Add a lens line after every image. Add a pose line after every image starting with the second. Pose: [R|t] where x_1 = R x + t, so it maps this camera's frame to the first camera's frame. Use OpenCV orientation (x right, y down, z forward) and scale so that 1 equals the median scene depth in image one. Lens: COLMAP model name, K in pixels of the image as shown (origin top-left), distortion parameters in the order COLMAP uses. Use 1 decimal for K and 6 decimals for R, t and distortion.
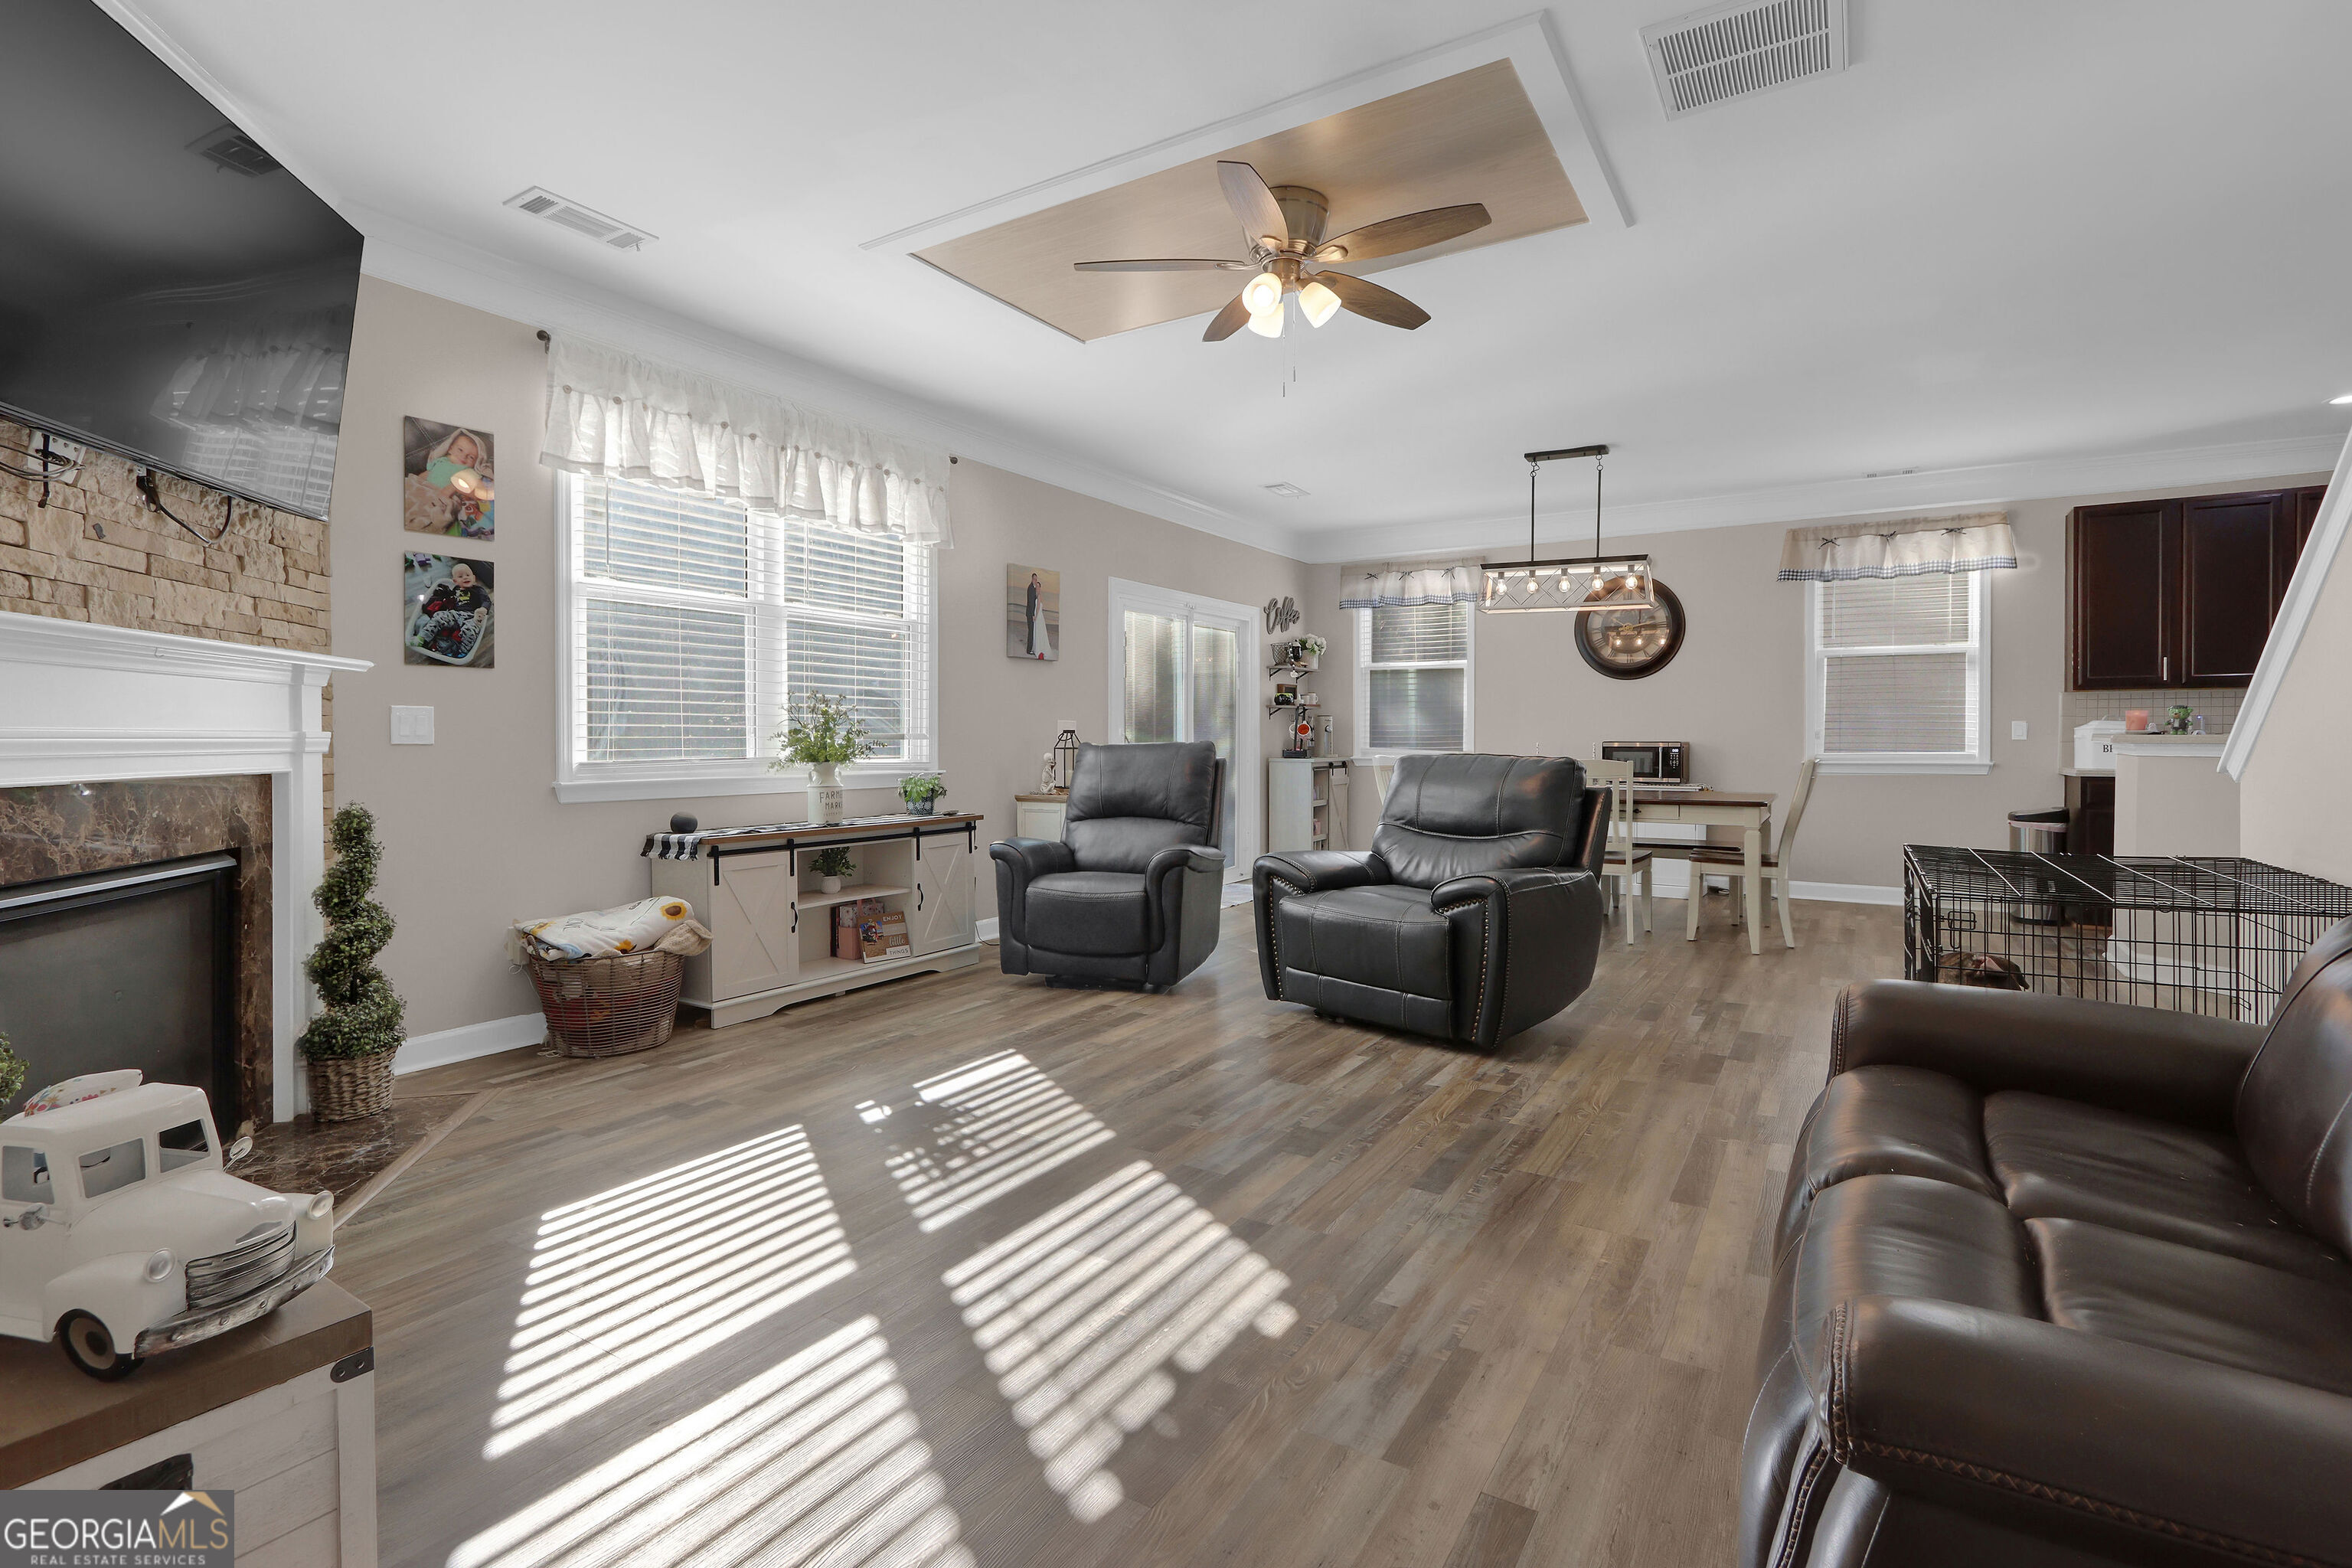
lens RADIAL K [[1073.7, 0, 1172.1], [0, 1073.7, 744.3], [0, 0, 1]] dist [0.059502, -0.000090]
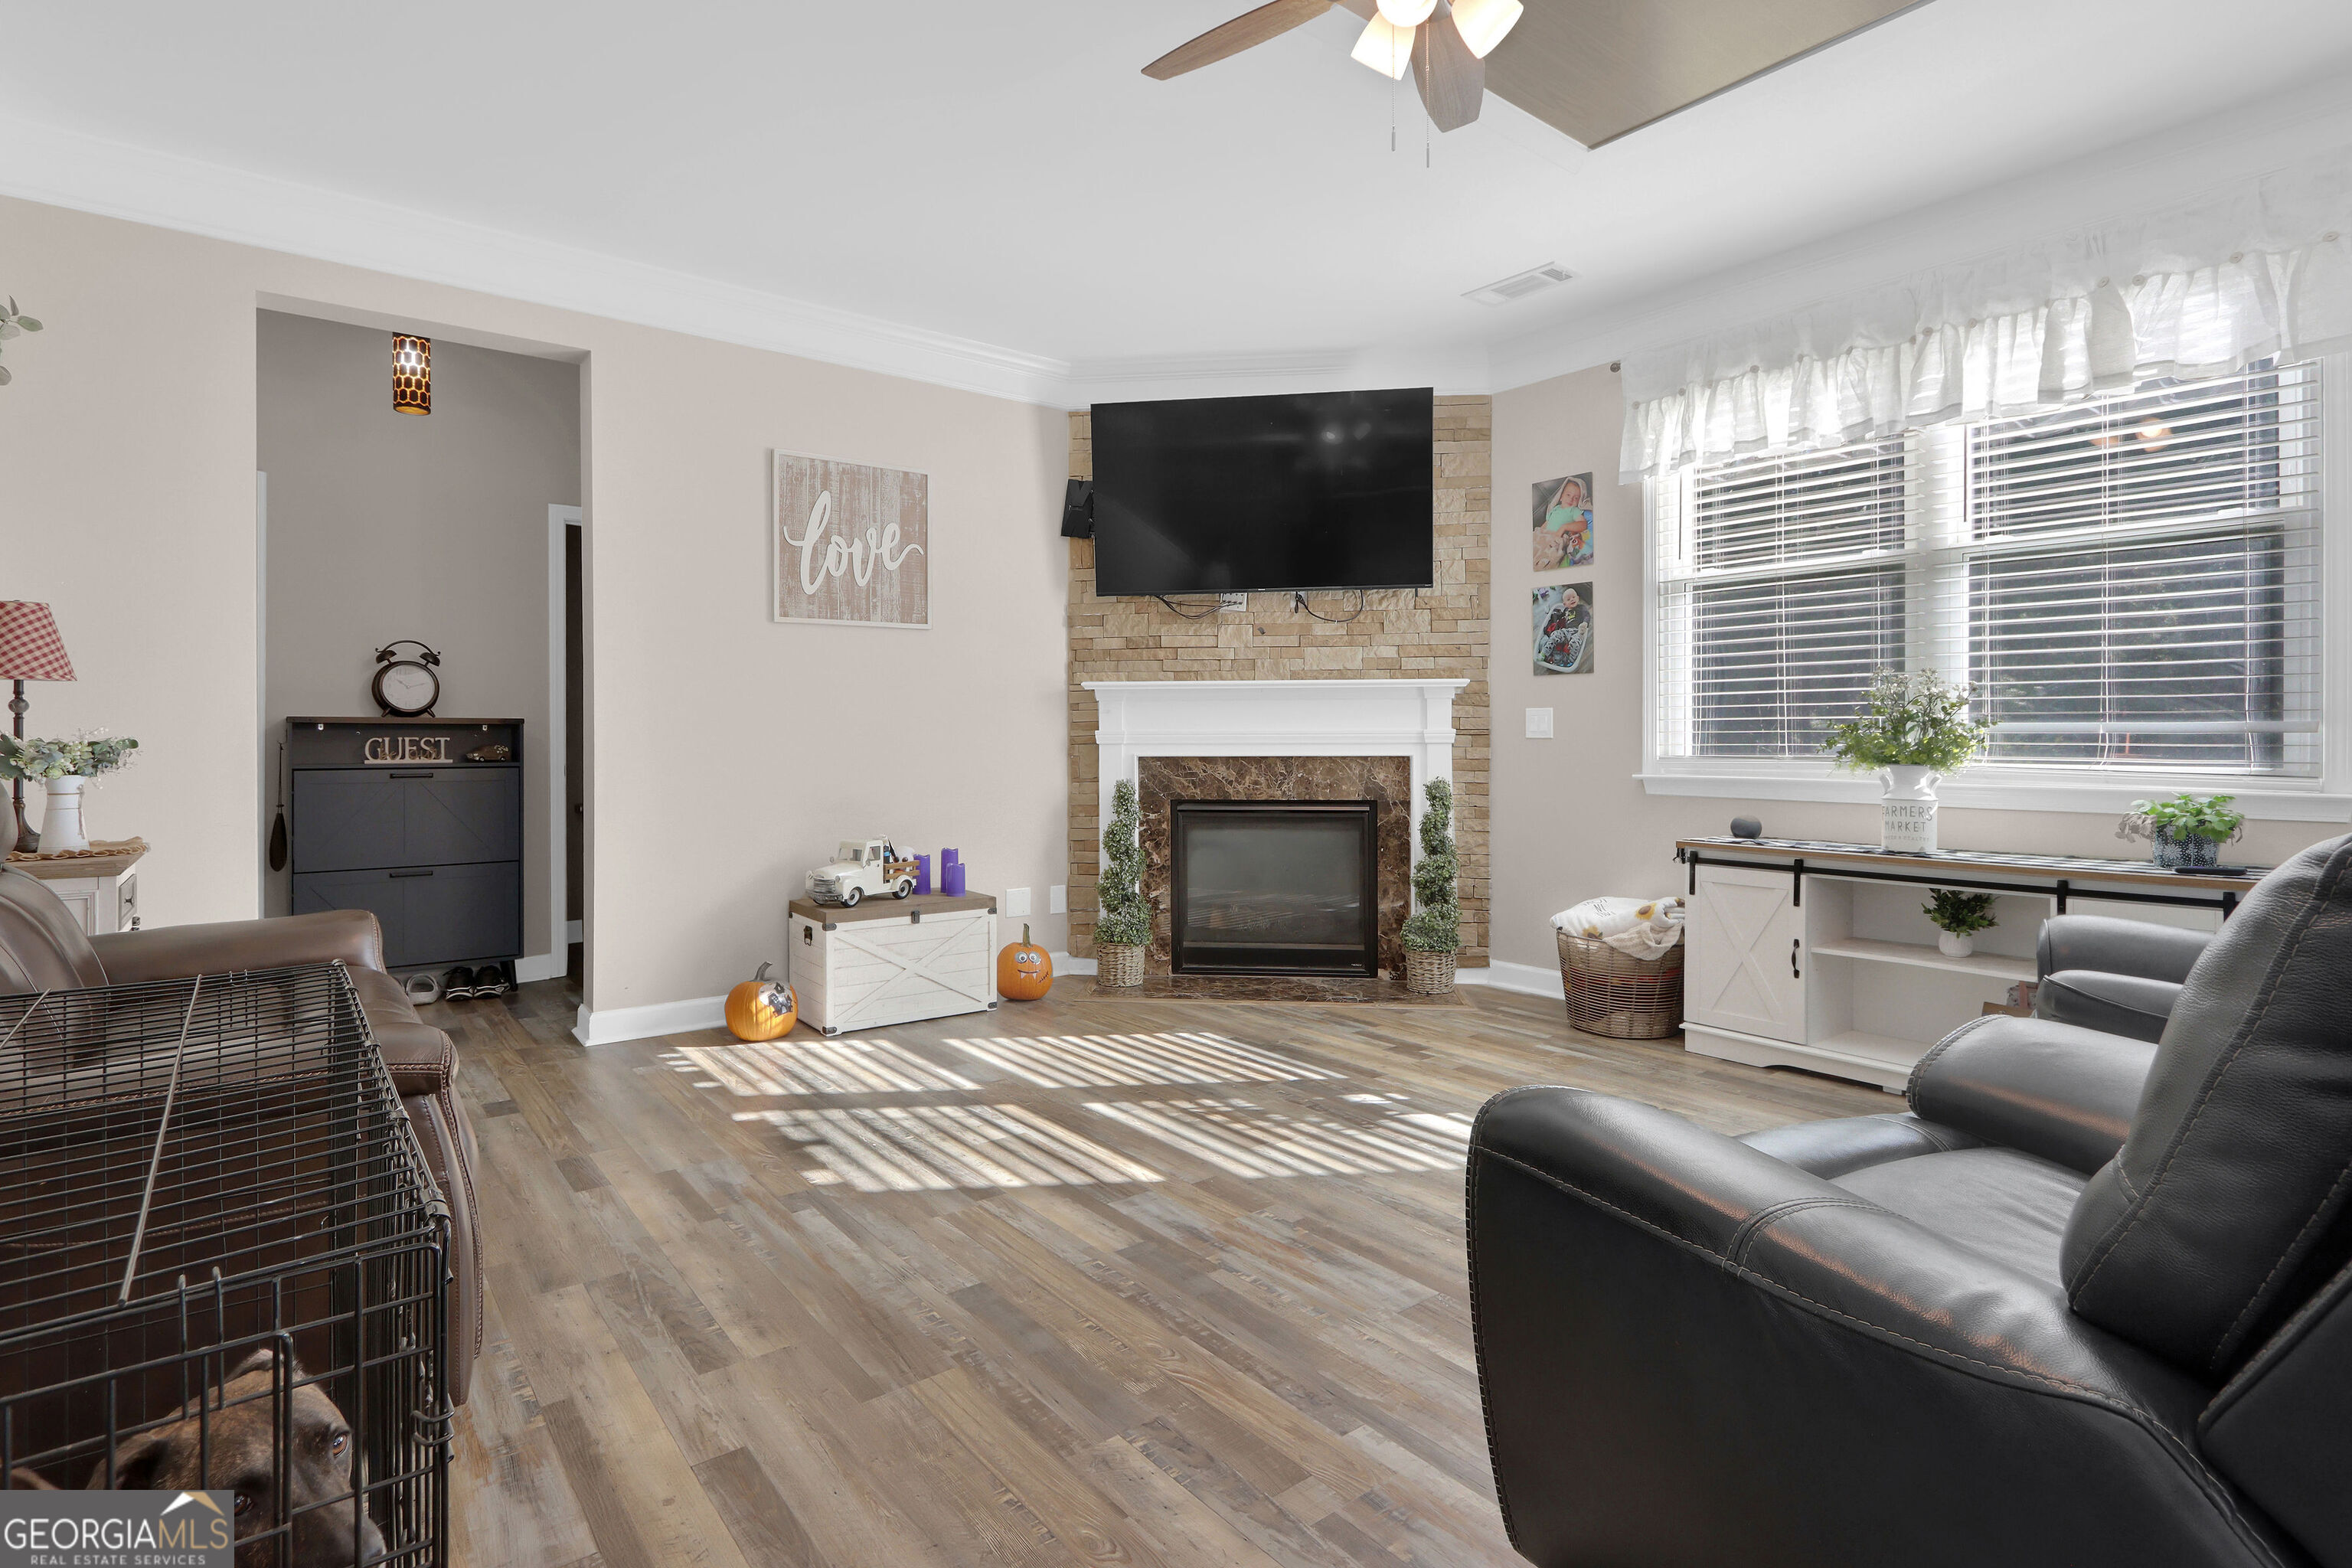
lens RADIAL K [[1127.4, 0, 1173.1], [0, 1127.4, 753.3], [0, 0, 1]] dist [-0.021781, -0.000140]
pose [[-0.292185, 0.015555, -0.956235, 0.763027], [-0.002297, 0.999853, 0.016966, -0.004005], [0.956359, 0.007154, -0.292107, 1.089357]]
